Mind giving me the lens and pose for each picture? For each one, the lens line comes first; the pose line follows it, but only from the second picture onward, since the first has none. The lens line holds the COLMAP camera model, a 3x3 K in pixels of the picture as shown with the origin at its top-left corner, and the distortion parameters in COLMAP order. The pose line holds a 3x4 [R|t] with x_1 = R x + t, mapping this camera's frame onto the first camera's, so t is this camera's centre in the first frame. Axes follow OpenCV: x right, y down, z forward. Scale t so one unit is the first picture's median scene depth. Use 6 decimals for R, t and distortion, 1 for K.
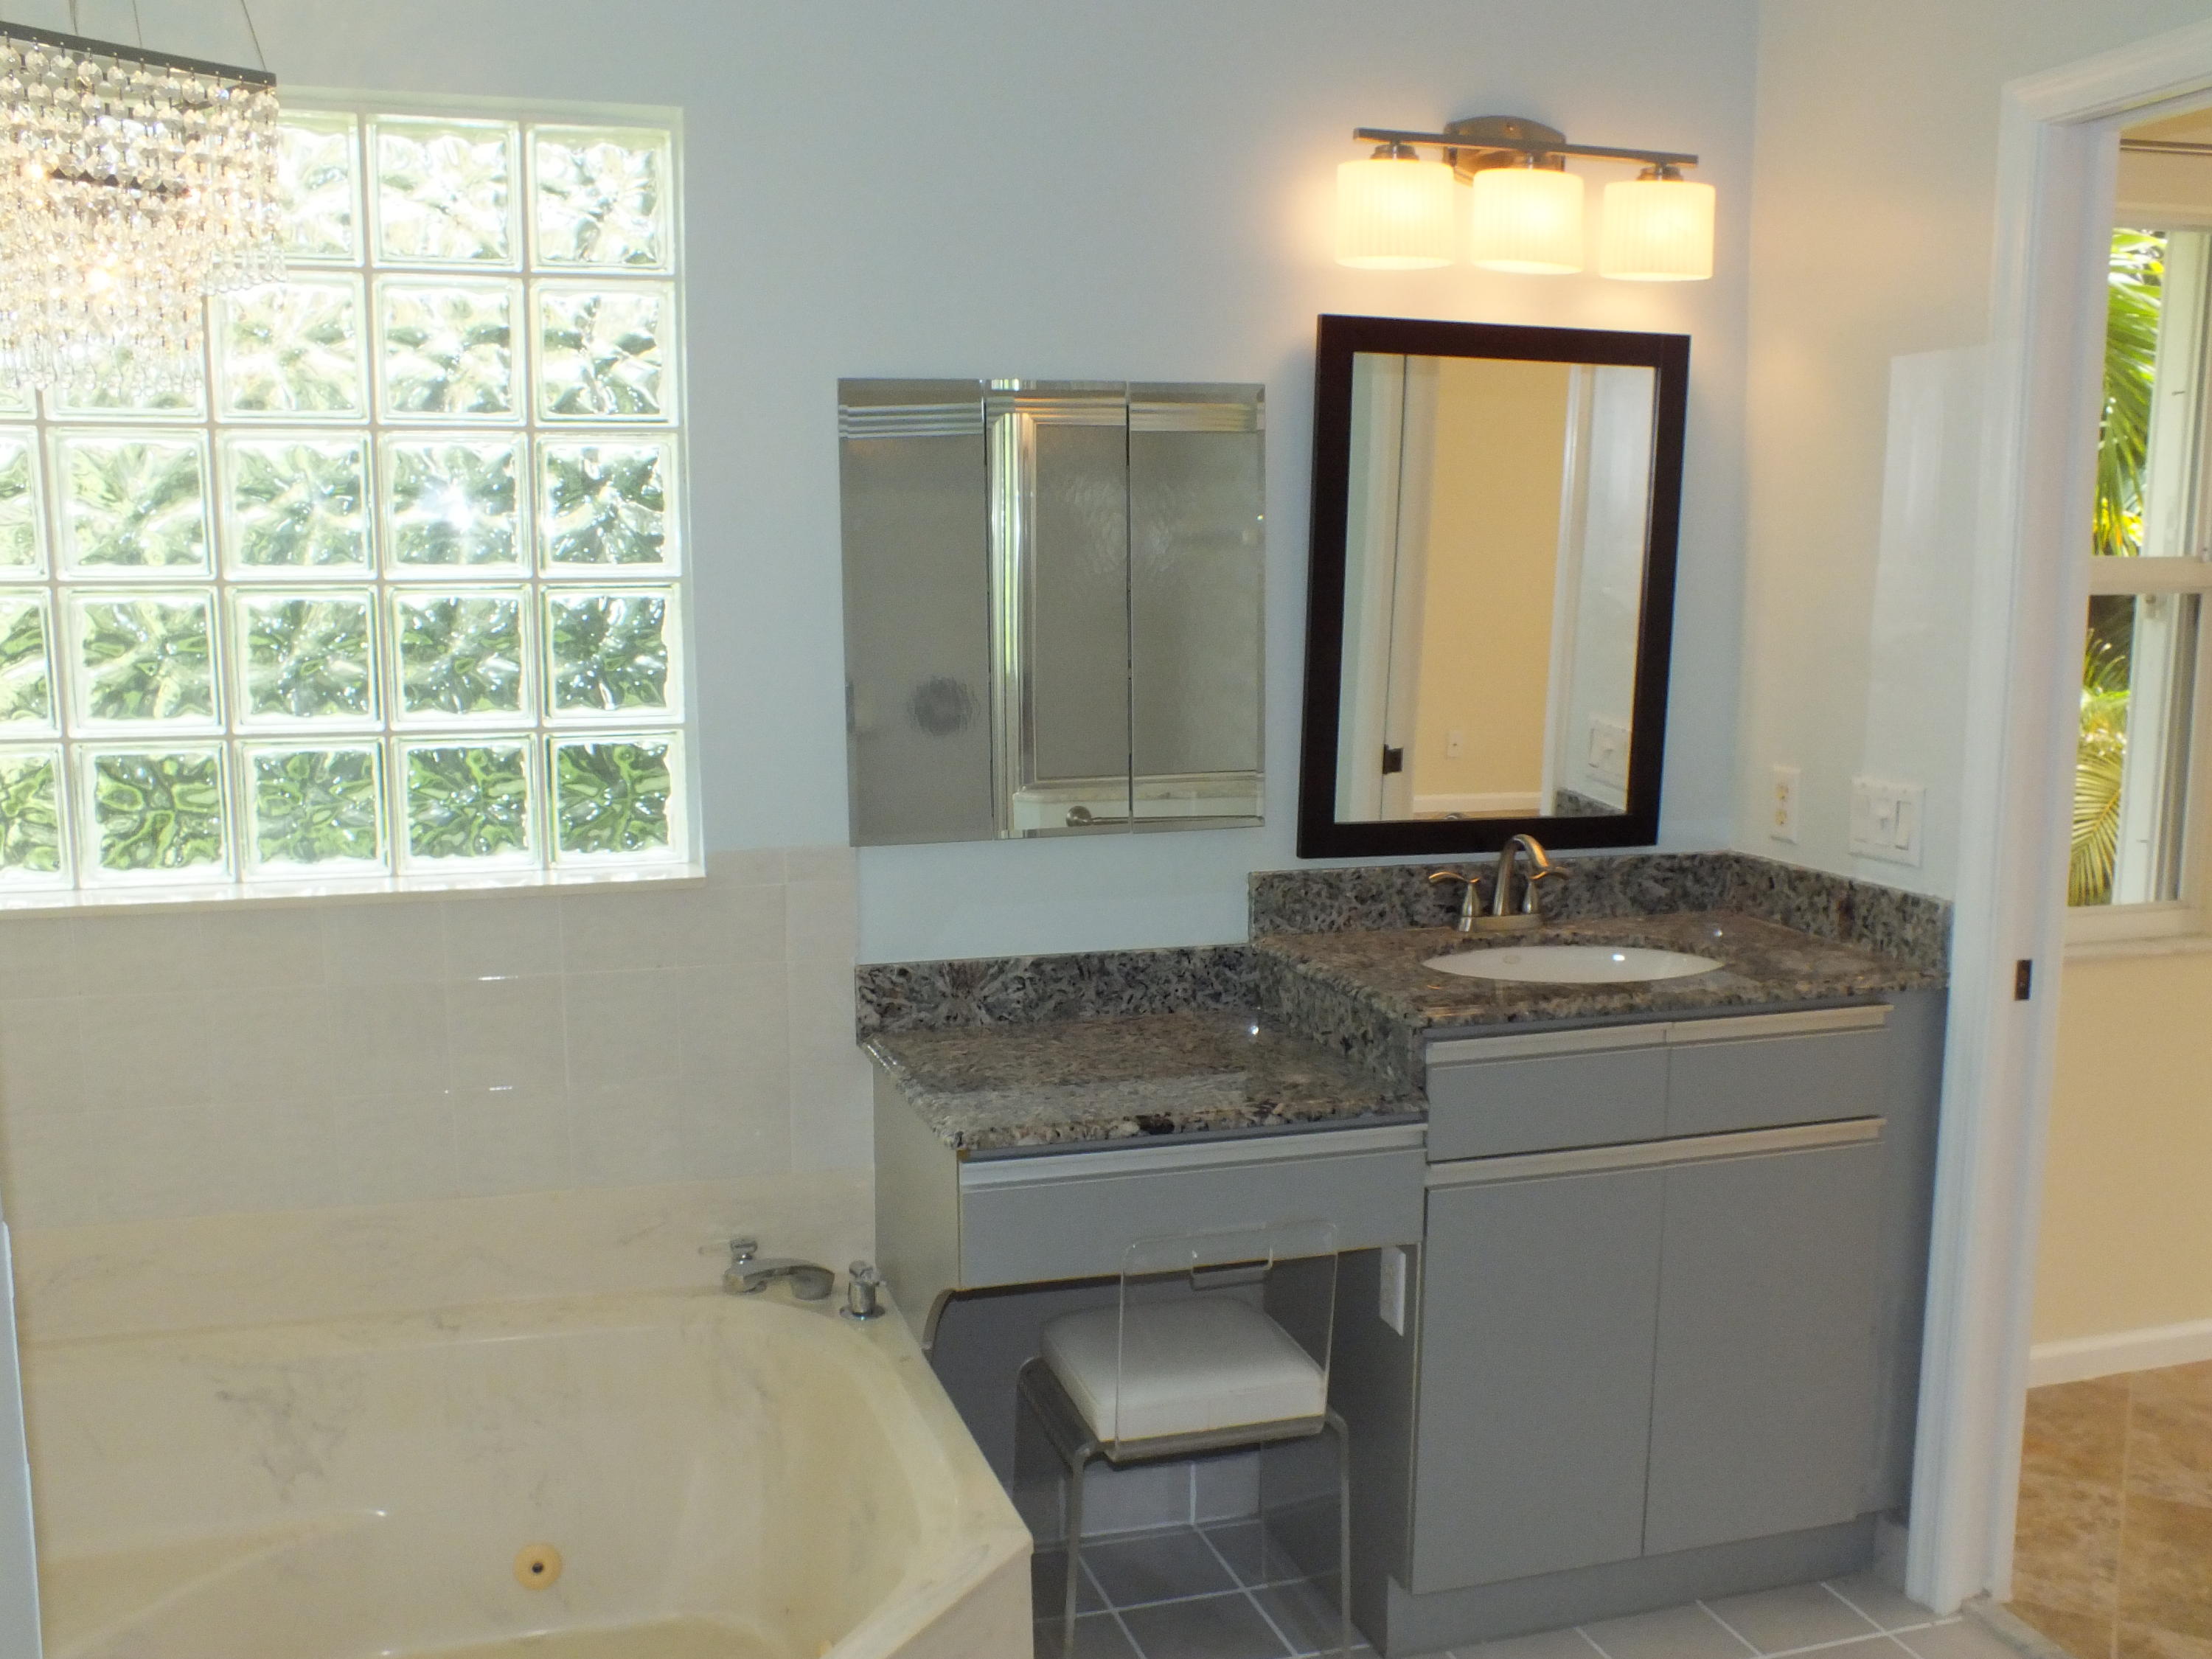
lens RADIAL K [[2069.8, 0, 1106.0], [0, 2069.8, 829.5], [0, 0, 1]] dist [-0.012771, 0.005910]
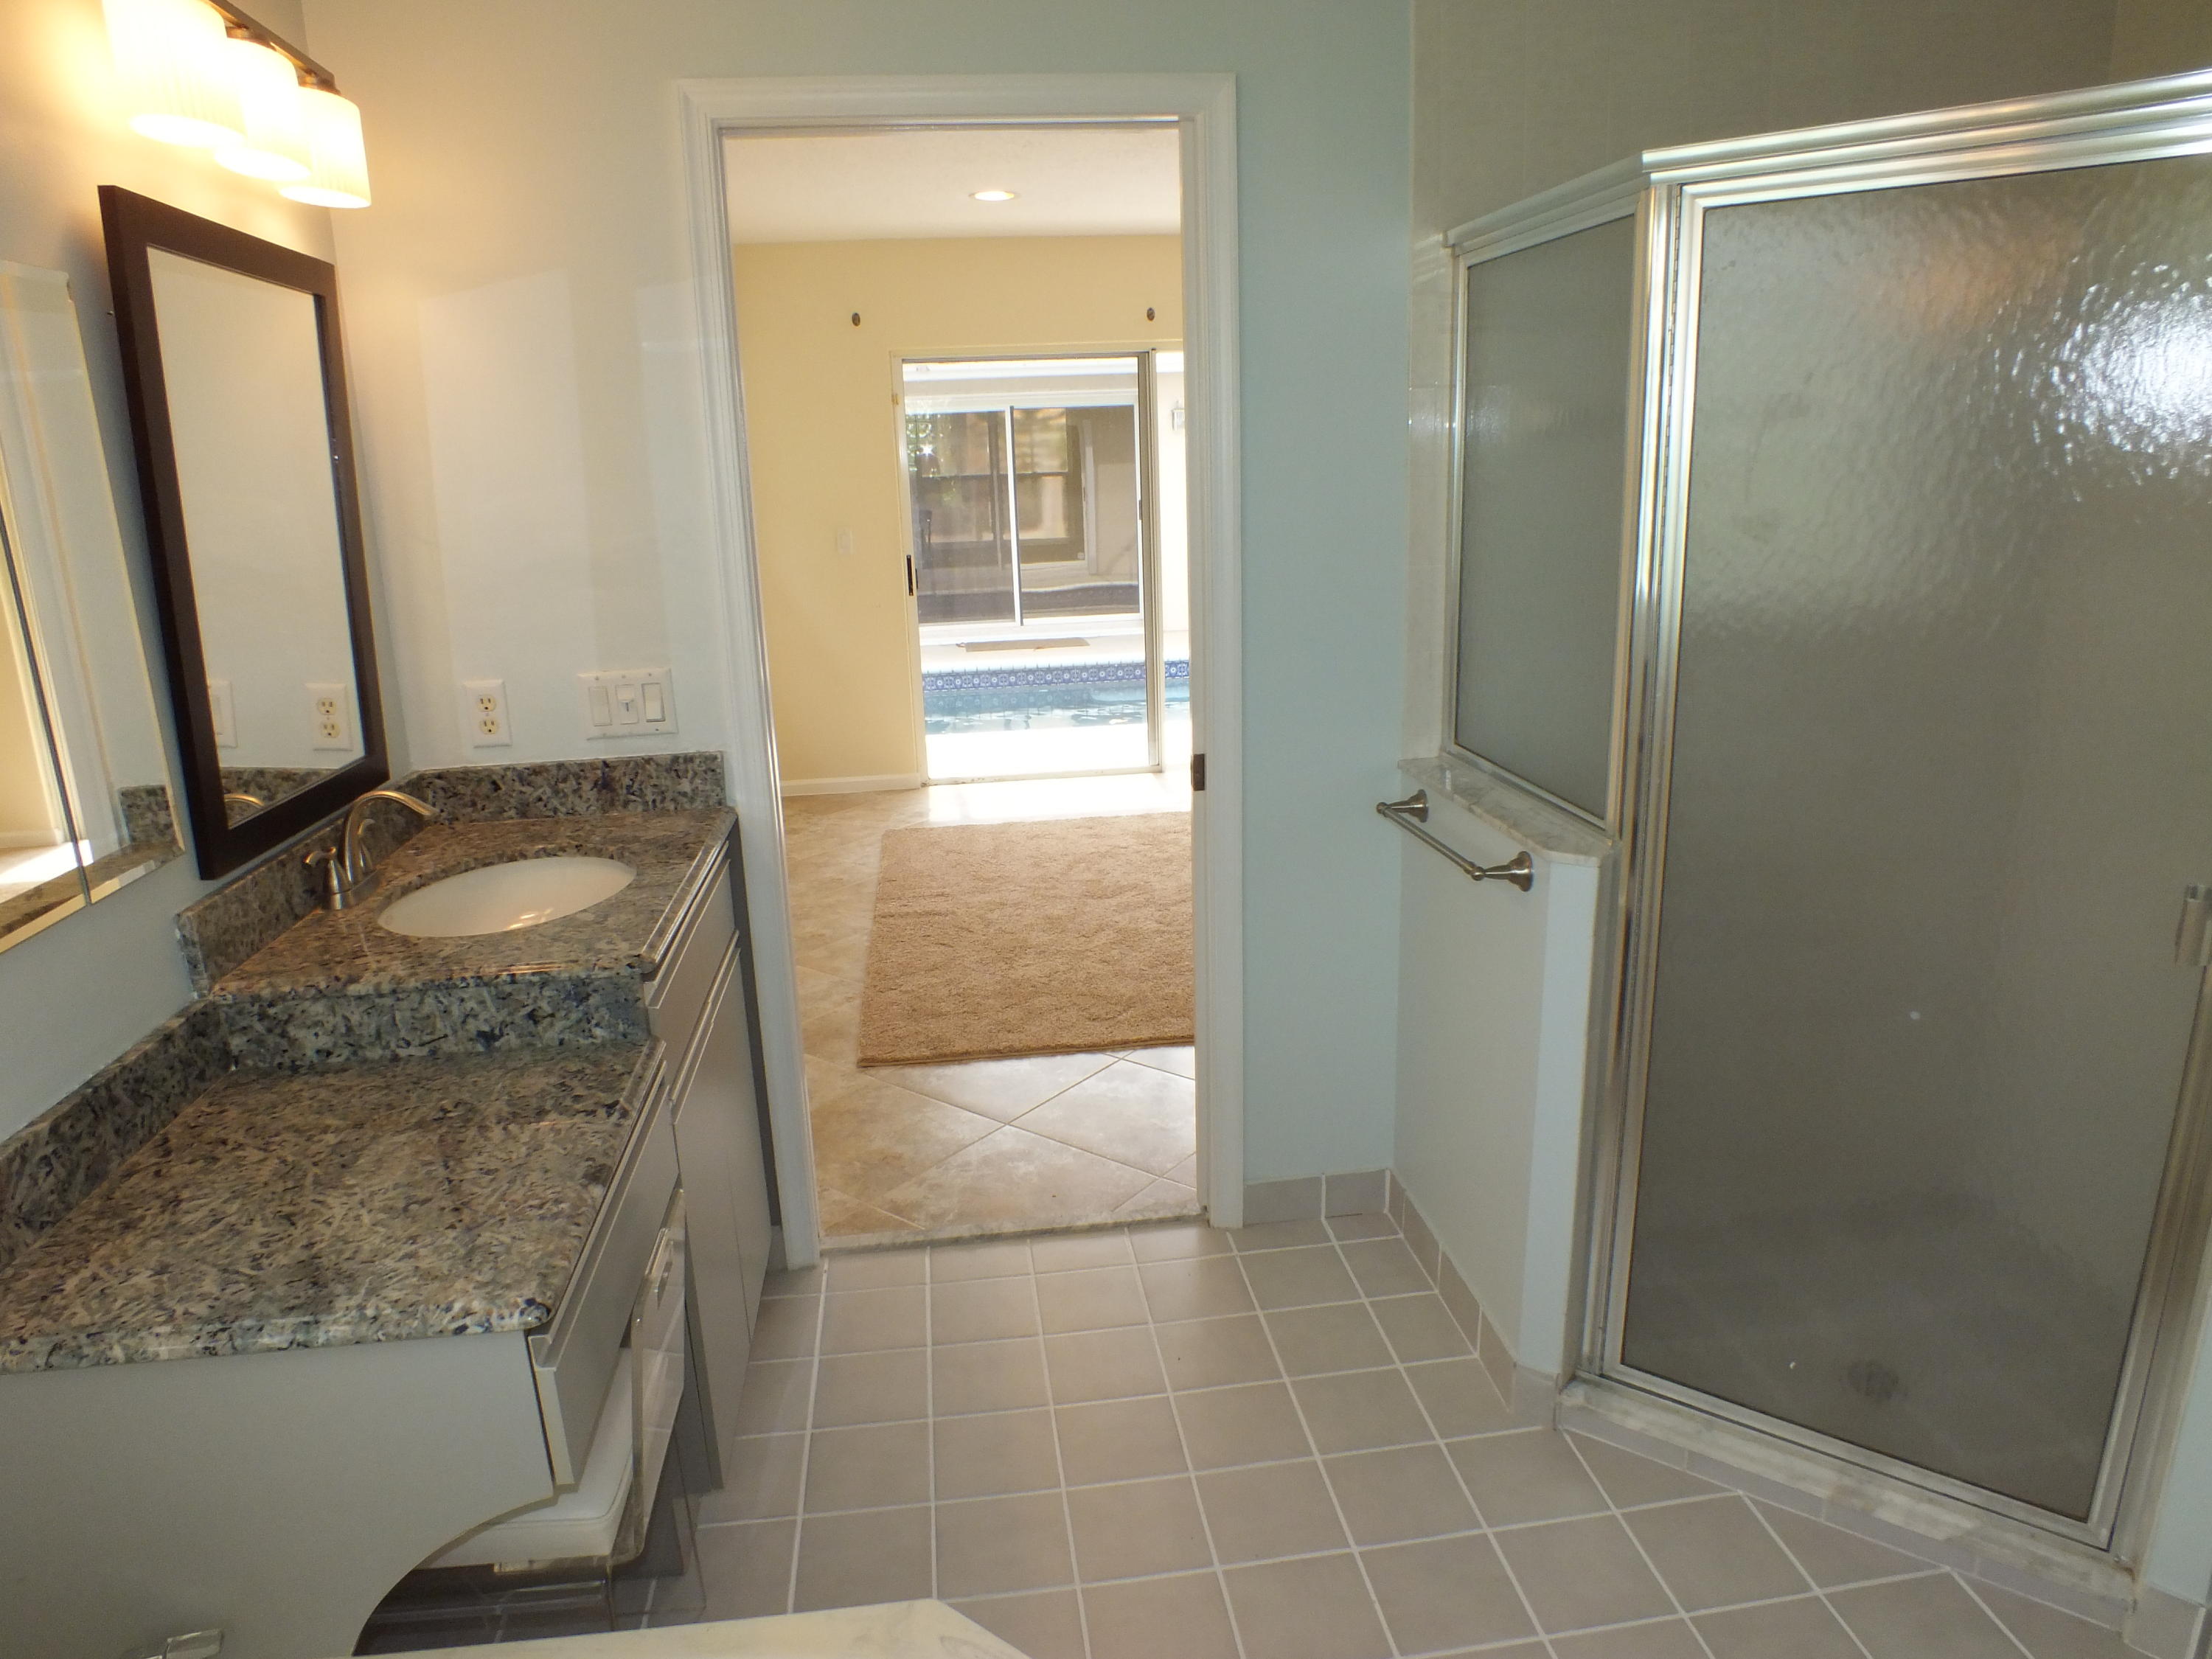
lens RADIAL K [[1423.6, 0, 1134.2], [0, 1423.6, 847.0], [0, 0, 1]] dist [-0.040149, 0.001633]
pose [[0.182320, -0.268153, 0.945967, -0.368624], [0.168466, 0.956385, 0.238637, -0.070890], [-0.968699, 0.115855, 0.219543, 0.540776]]
